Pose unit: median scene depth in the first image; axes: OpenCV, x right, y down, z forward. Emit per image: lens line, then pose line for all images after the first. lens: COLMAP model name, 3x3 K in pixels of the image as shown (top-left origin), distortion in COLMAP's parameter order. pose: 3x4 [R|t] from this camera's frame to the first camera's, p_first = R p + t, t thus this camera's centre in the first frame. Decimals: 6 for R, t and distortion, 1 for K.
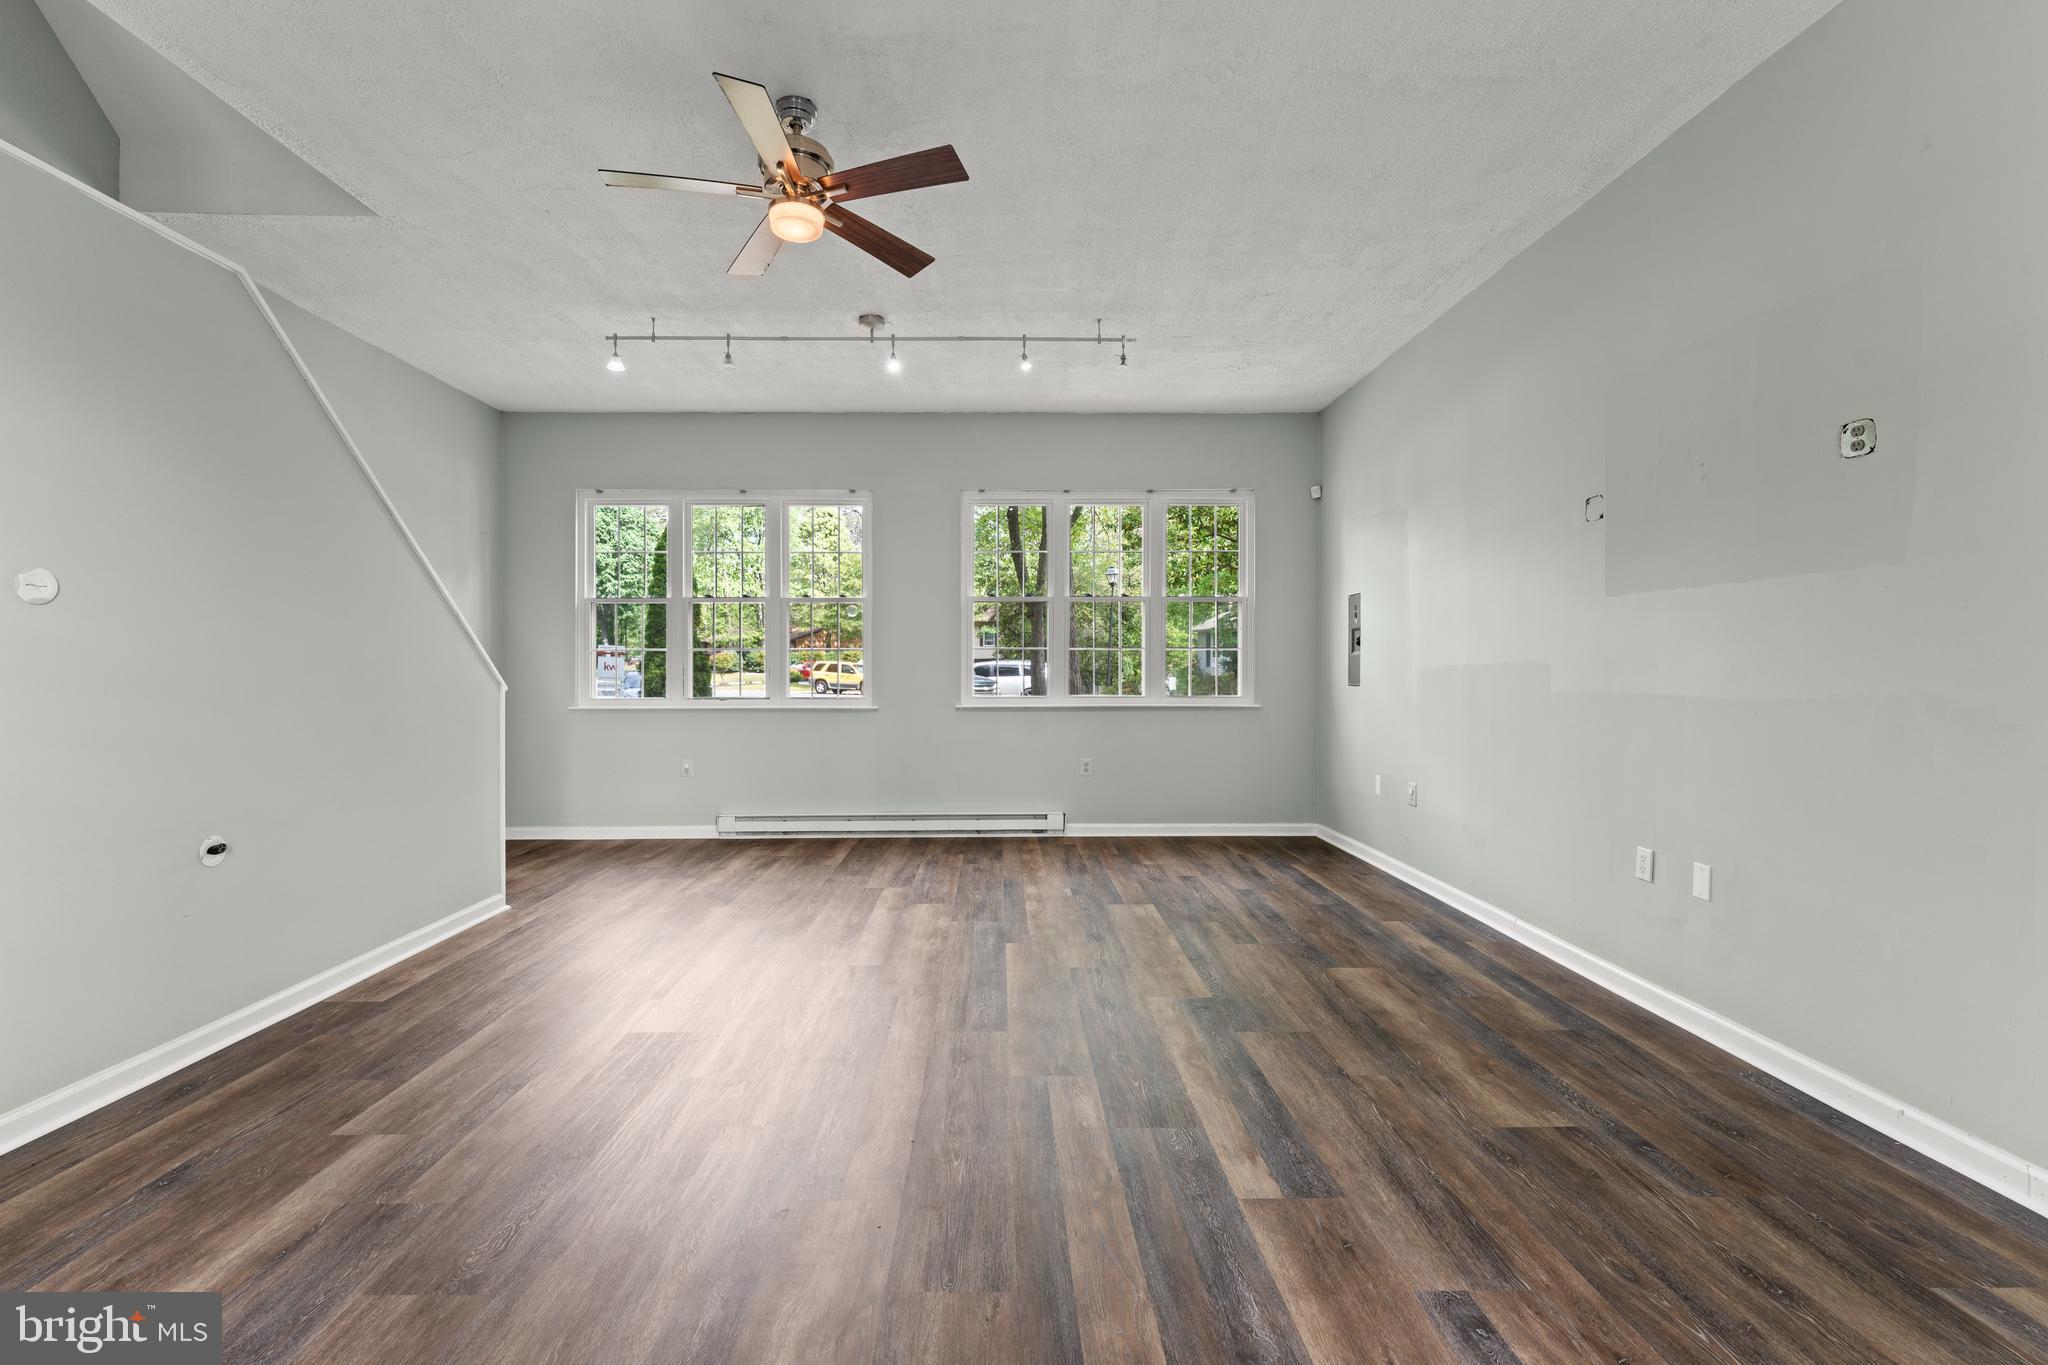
lens RADIAL K [[901.7, 0, 1024.0], [0, 901.7, 682.5], [0, 0, 1]] dist [-0.002872, -0.000794]
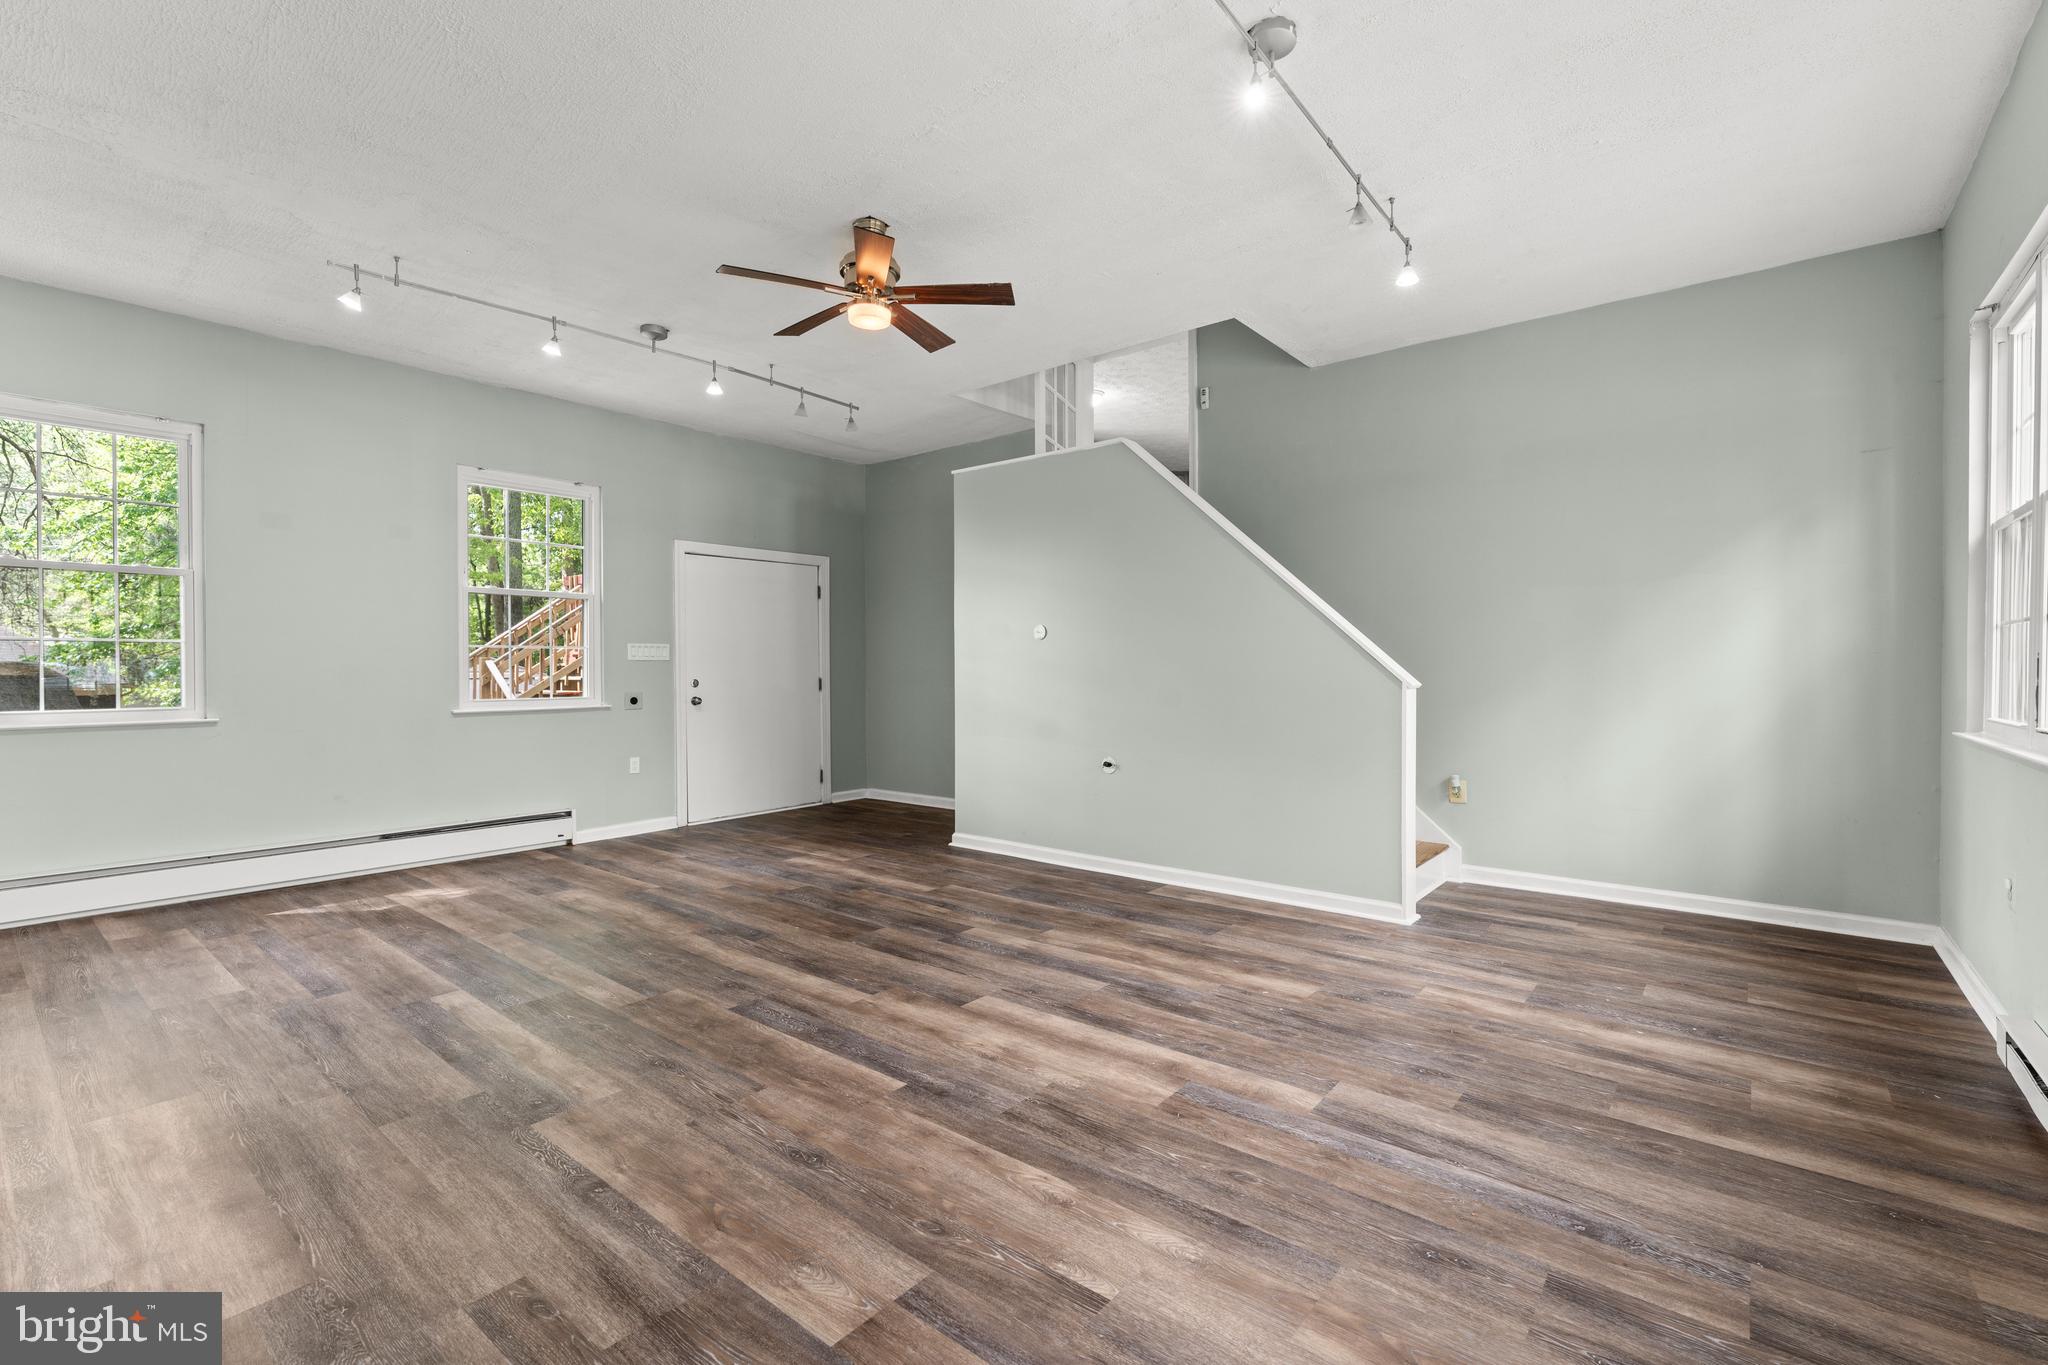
lens RADIAL K [[883.8, 0, 1050.7], [0, 883.8, 681.4], [0, 0, 1]] dist [-0.001782, -0.000171]
pose [[-0.645046, 0.016681, -0.763962, 0.367182], [-0.005121, 0.999645, 0.026151, -0.020529], [0.764127, 0.020781, -0.644731, 1.365944]]
